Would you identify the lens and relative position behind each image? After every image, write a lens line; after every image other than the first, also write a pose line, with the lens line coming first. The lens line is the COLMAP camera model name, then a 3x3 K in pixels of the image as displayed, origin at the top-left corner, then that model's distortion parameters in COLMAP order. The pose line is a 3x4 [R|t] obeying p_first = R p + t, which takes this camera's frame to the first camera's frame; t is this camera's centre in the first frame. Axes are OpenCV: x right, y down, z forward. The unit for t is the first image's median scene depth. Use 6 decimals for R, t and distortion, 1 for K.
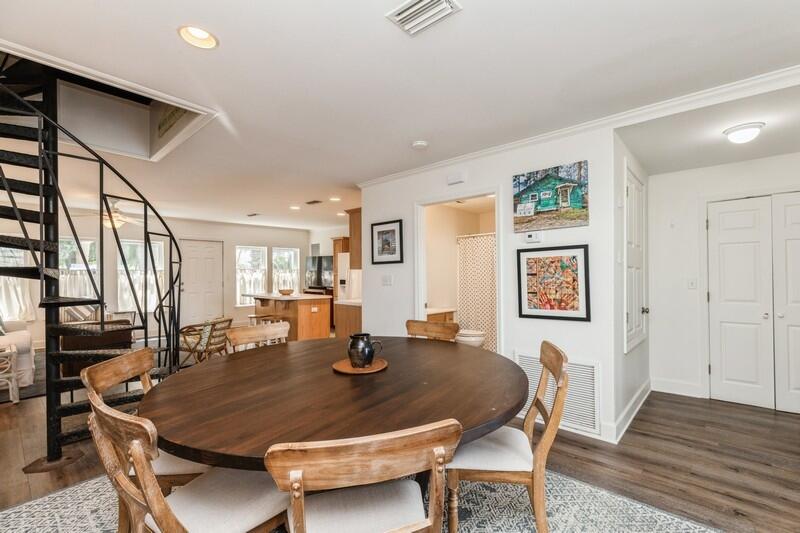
lens RADIAL K [[362.1, 0, 406.5], [0, 362.1, 270.0], [0, 0, 1]] dist [0.008227, -0.002730]
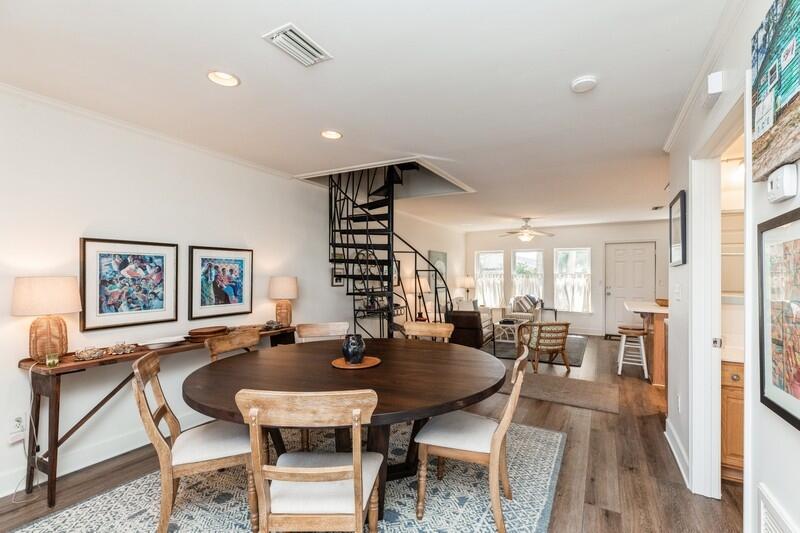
lens RADIAL K [[362.1, 0, 405.0], [0, 362.1, 273.4], [0, 0, 1]] dist [0.008227, -0.002730]
pose [[0.212078, -0.003620, -0.977246, 0.447118], [0.006462, 0.999976, -0.002302, -0.004645], [0.977231, -0.005827, 0.212096, 0.407317]]
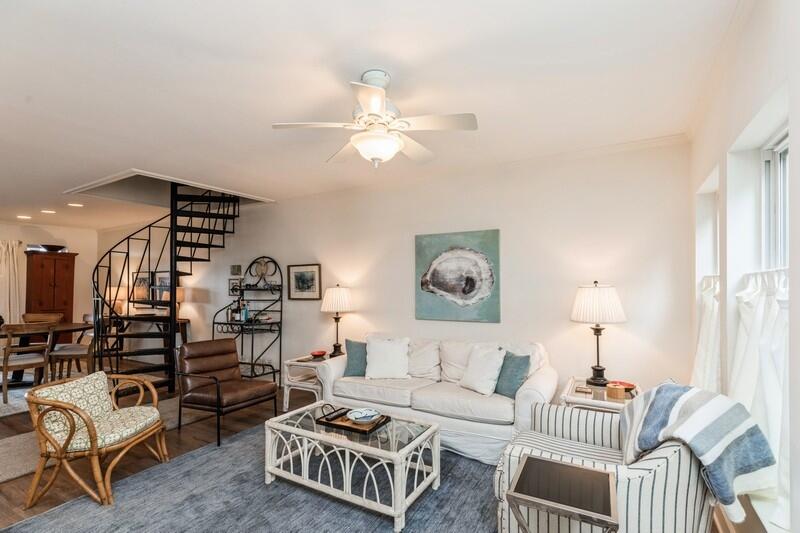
lens RADIAL K [[362.1, 0, 407.8], [0, 362.1, 277.8], [0, 0, 1]] dist [0.008227, -0.002730]
pose [[-0.974395, 0.003693, -0.224812, -1.010547], [0.010501, 0.999521, -0.029096, 0.012591], [0.224597, -0.030712, -0.973968, 1.778309]]
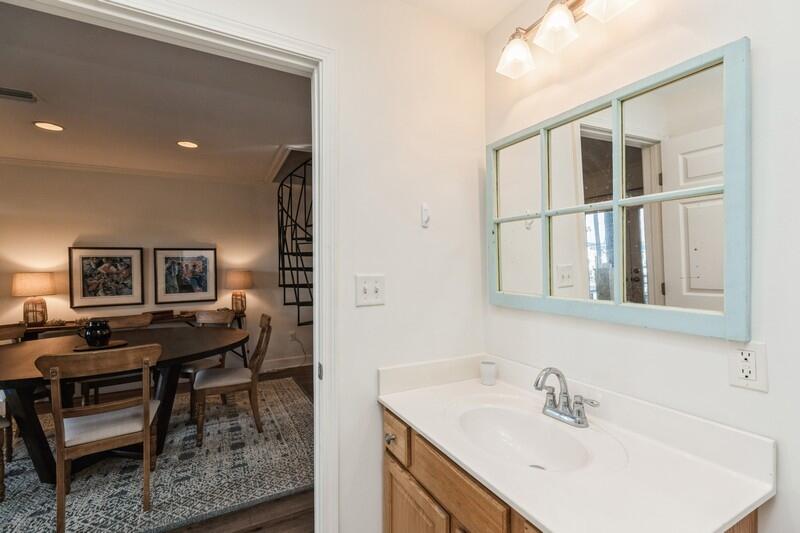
lens RADIAL K [[362.1, 0, 407.0], [0, 362.1, 264.3], [0, 0, 1]] dist [0.008227, -0.002730]
pose [[-0.354758, 0.000319, -0.934958, 0.309704], [0.024636, 0.999656, -0.009007, 0.003885], [0.934633, -0.026229, -0.354644, 1.116448]]
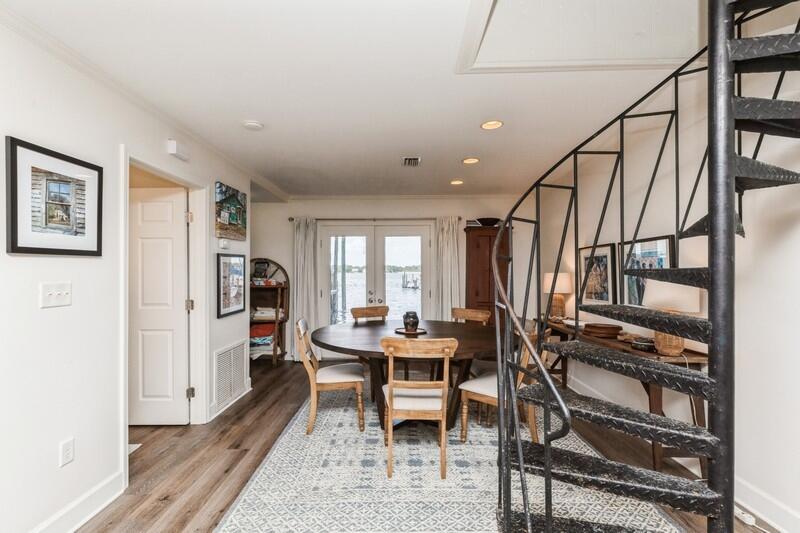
lens RADIAL K [[373.7, 0, 405.5], [0, 373.7, 267.9], [0, 0, 1]] dist [-0.004844, 0.001732]
pose [[-0.665570, 0.014563, 0.746194, -0.632825], [-0.003672, 0.999734, -0.022787, 0.006165], [-0.746327, -0.017907, -0.665339, 0.974002]]
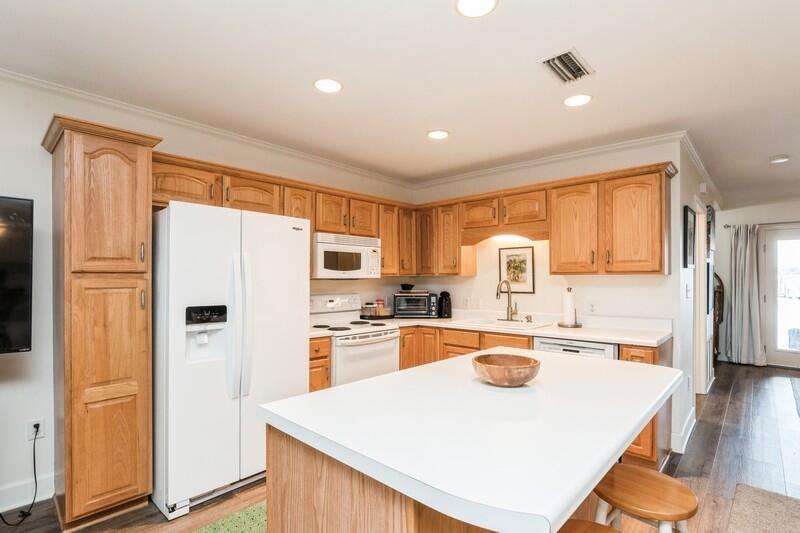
lens RADIAL K [[381.5, 0, 400.4], [0, 381.5, 277.6], [0, 0, 1]] dist [-0.011099, 0.001456]
pose [[0.040228, 0.001318, 0.999190, -0.815689], [-0.011882, 0.999929, -0.000840, 0.009619], [-0.999120, -0.011838, 0.040241, 1.518723]]
